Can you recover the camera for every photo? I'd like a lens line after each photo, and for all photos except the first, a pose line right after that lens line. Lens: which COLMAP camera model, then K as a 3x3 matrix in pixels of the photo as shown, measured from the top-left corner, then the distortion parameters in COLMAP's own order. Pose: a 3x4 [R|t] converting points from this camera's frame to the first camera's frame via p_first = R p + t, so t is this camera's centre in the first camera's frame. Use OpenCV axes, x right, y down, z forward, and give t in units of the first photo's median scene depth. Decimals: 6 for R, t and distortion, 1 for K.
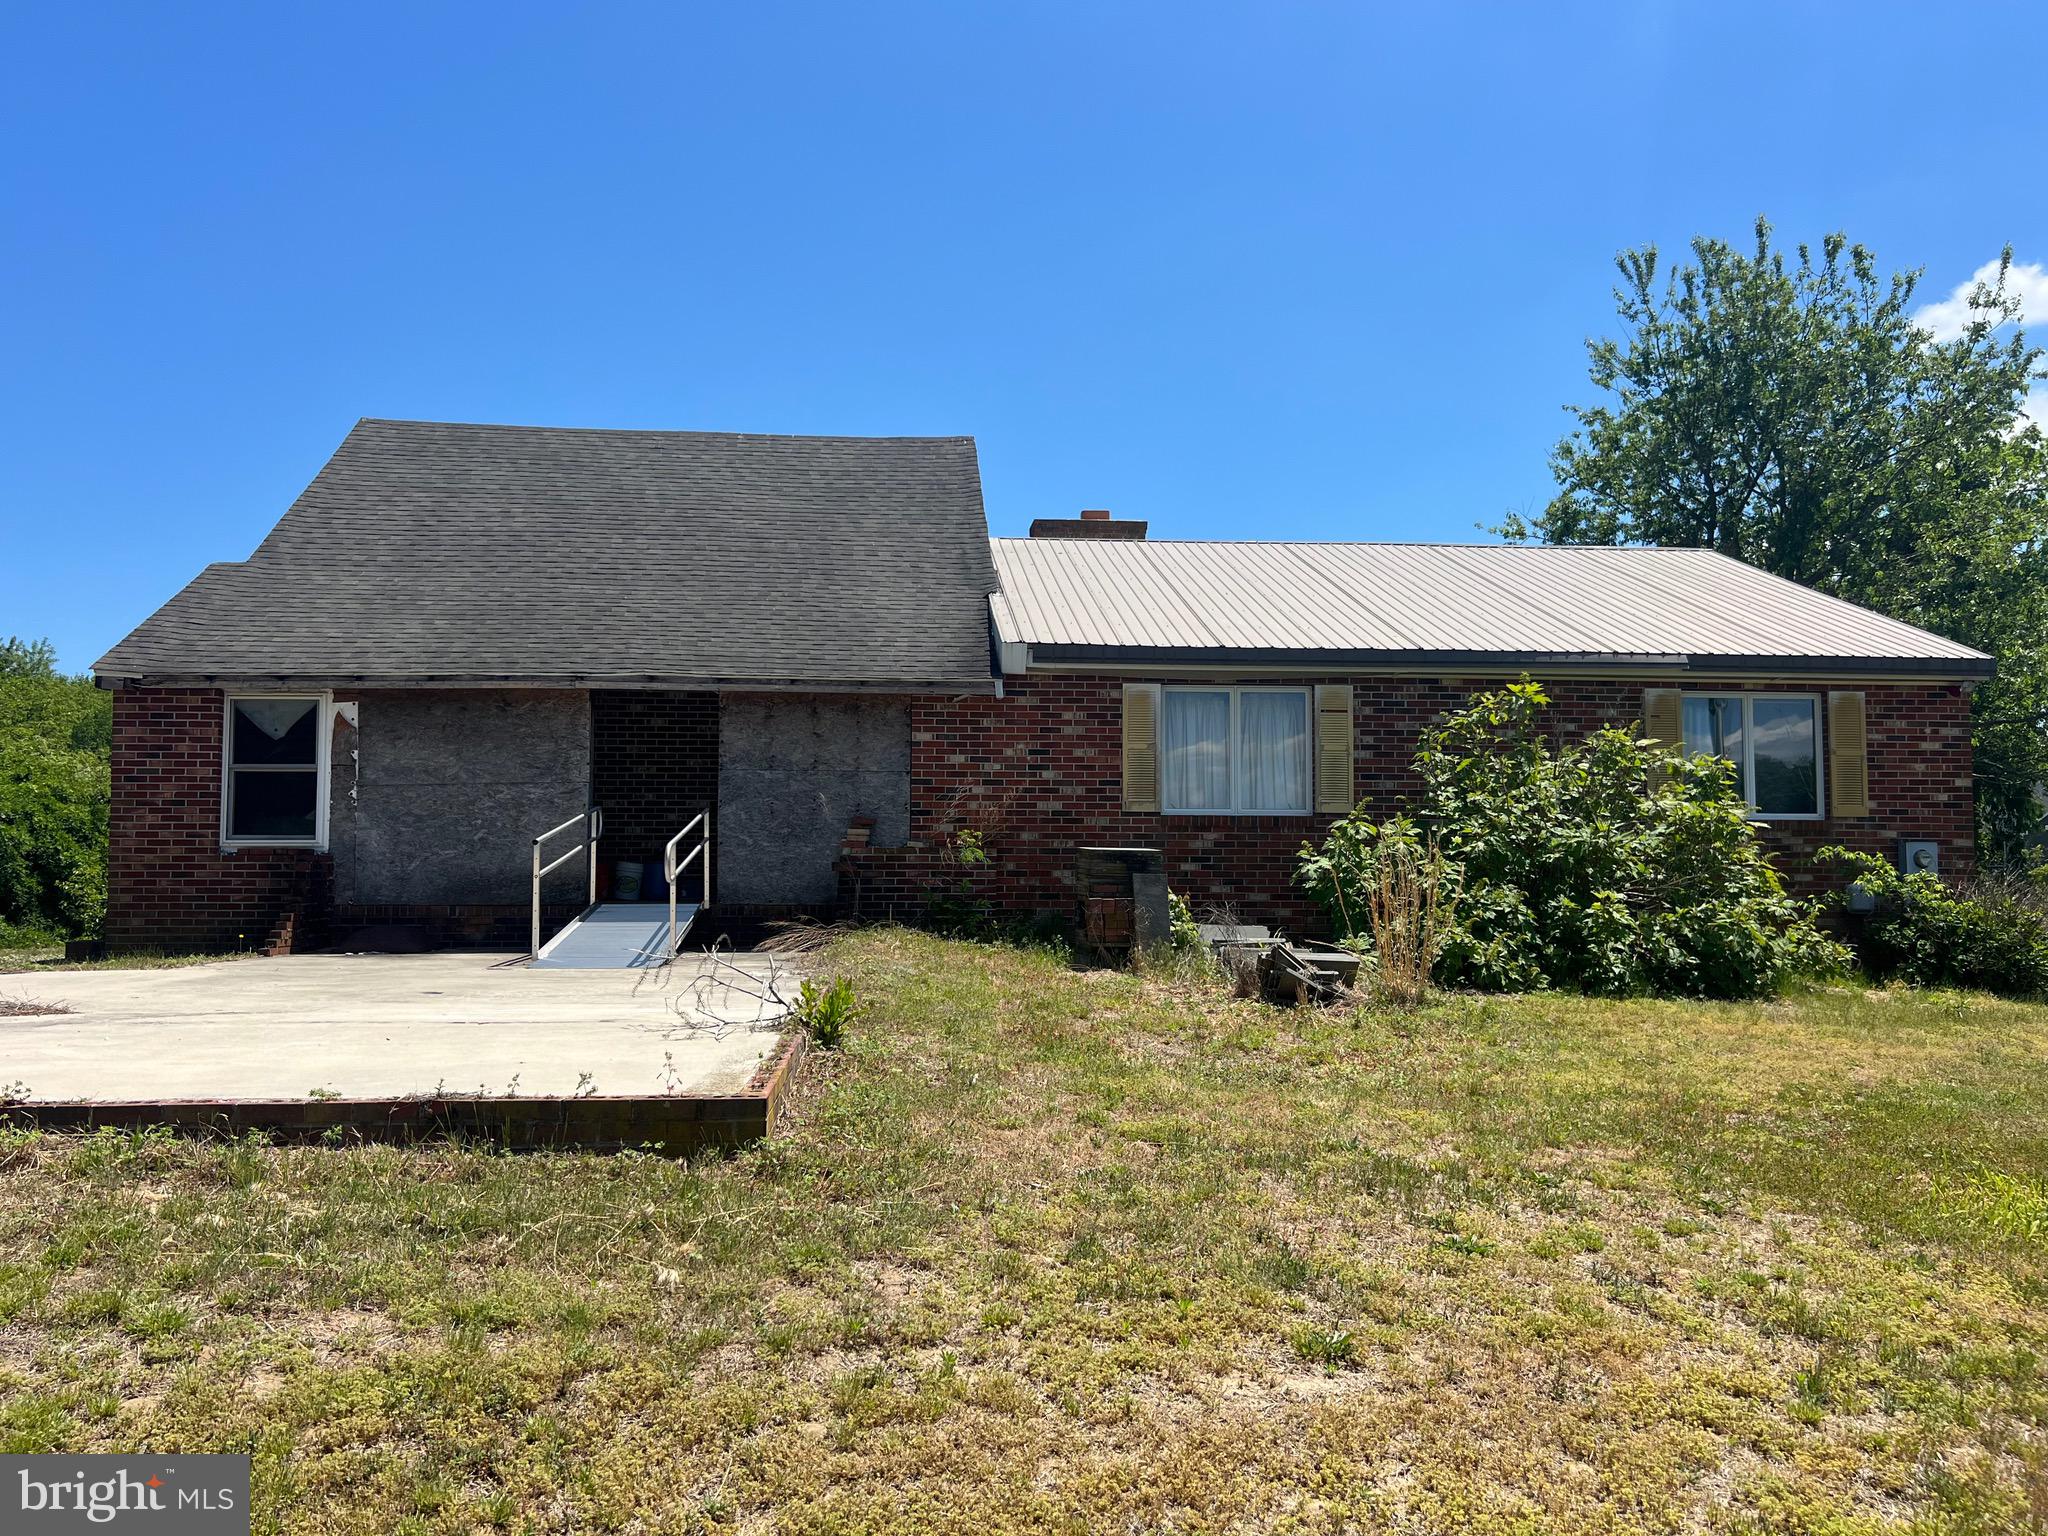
lens RADIAL K [[1543.0, 0, 1019.1], [0, 1543.0, 764.9], [0, 0, 1]] dist [0.014465, -0.008870]
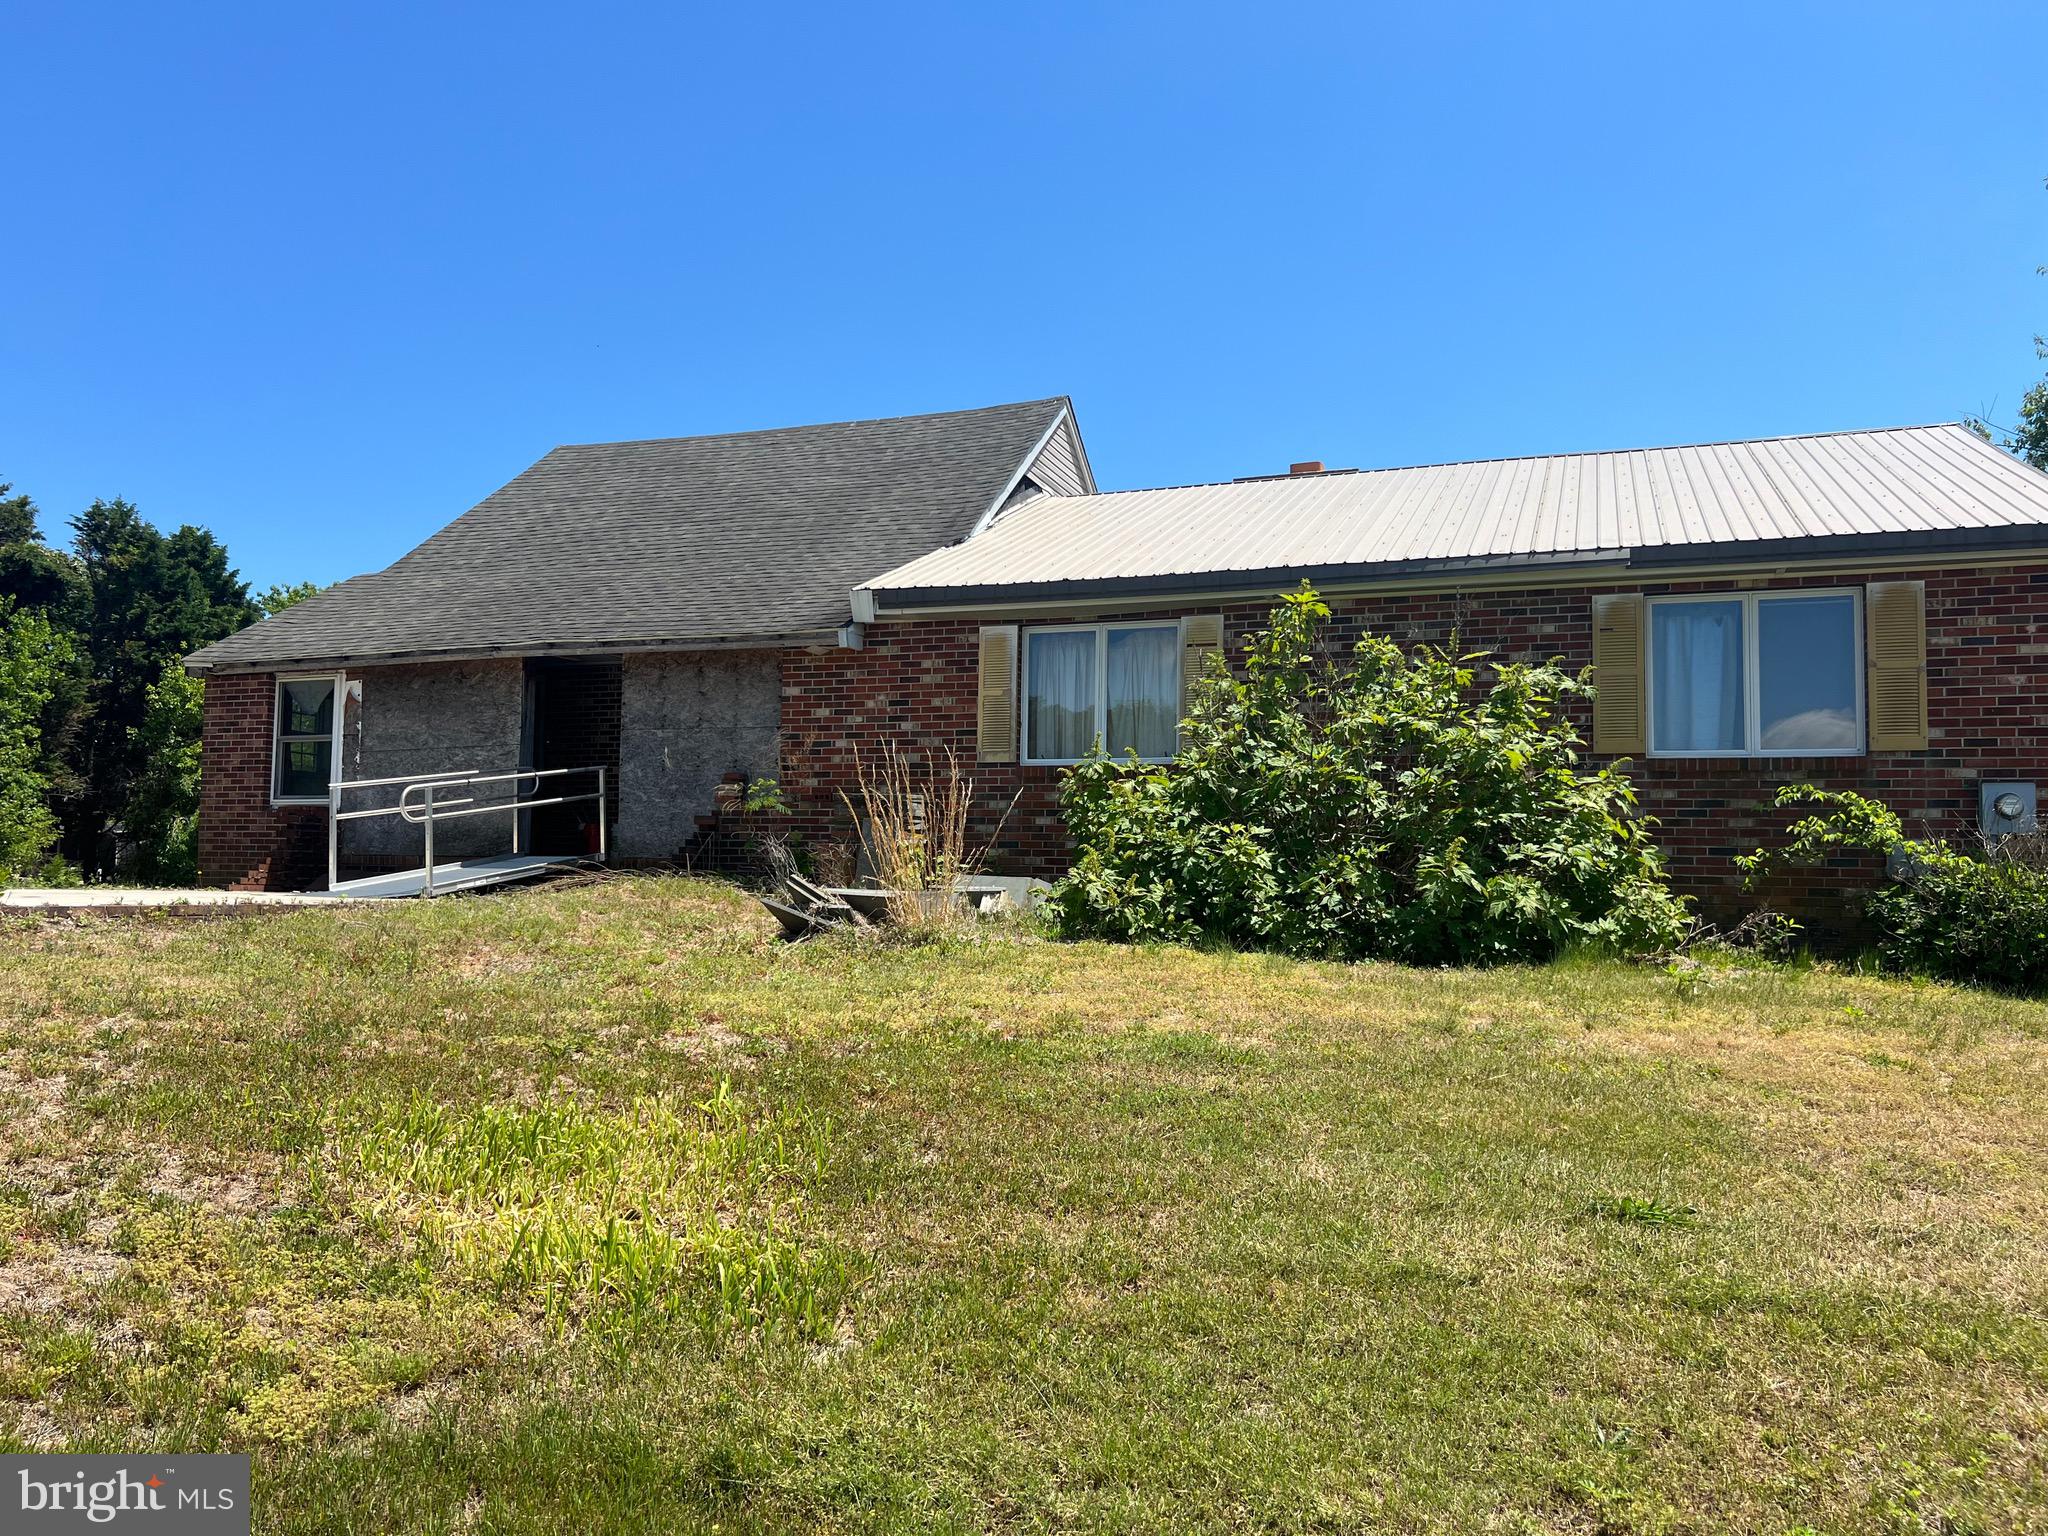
lens RADIAL K [[1543.0, 0, 1022.8], [0, 1543.0, 771.5], [0, 0, 1]] dist [0.014465, -0.008870]
pose [[0.902028, -0.019589, -0.431232, 0.499203], [0.015083, 0.999790, -0.013866, 0.049382], [0.431414, 0.006003, 0.902134, 0.161853]]
